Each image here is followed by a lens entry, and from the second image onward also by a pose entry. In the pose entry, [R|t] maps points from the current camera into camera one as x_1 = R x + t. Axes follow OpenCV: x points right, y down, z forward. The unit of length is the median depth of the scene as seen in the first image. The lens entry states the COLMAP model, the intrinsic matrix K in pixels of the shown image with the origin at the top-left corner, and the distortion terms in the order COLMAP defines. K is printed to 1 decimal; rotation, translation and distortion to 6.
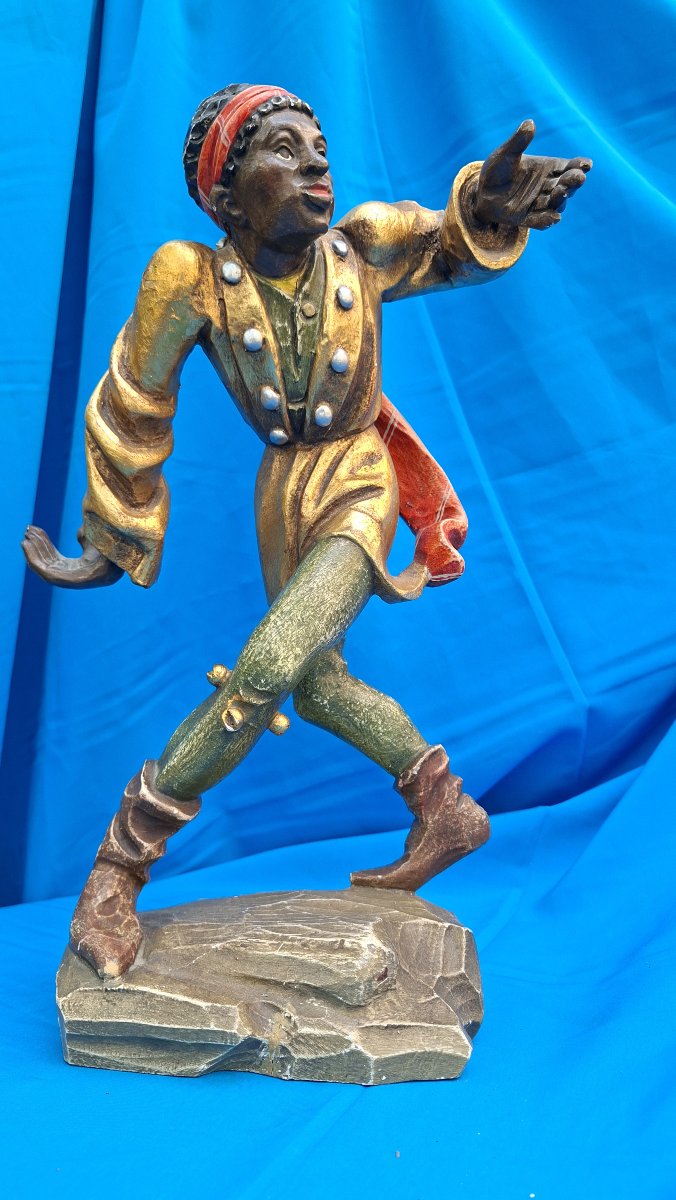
lens RADIAL K [[820.8, 0, 338.0], [0, 820.8, 600.0], [0, 0, 1]] dist [0.002520, -0.004561]
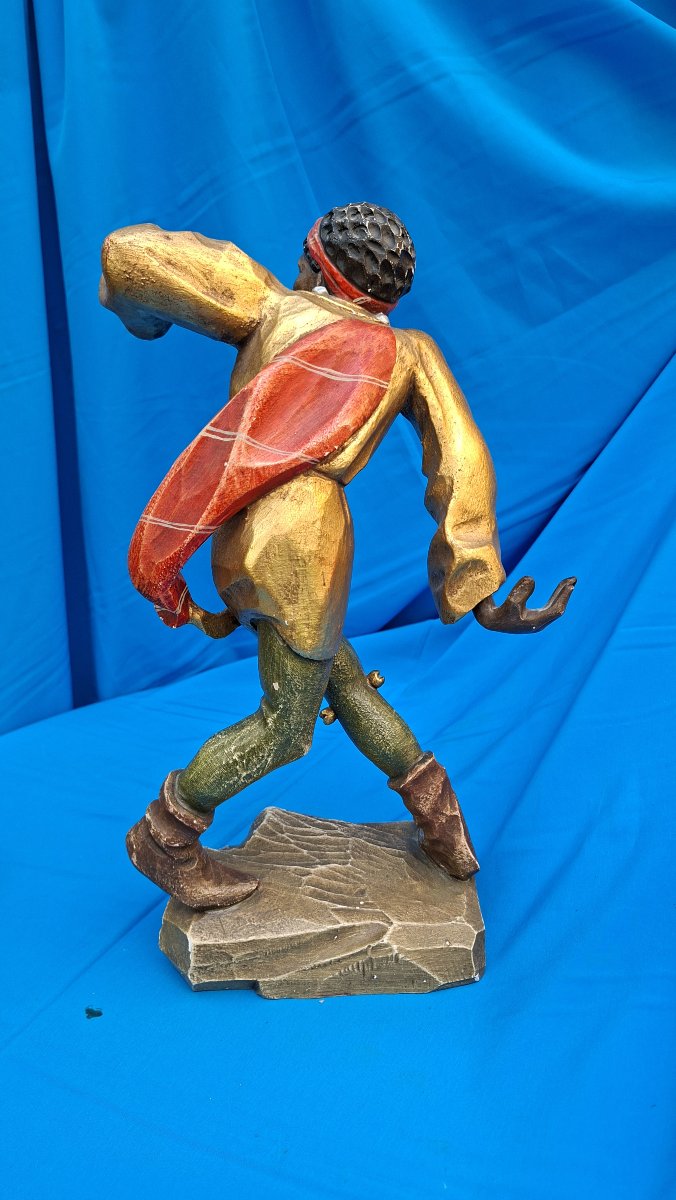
lens RADIAL K [[820.8, 0, 338.0], [0, 820.8, 600.0], [0, 0, 1]] dist [0.002520, -0.004561]
pose [[0.993913, -0.049634, -0.098354, 0.322702], [0.079834, 0.939704, 0.332541, -0.405288], [0.075918, -0.338369, 0.937946, -0.518952]]
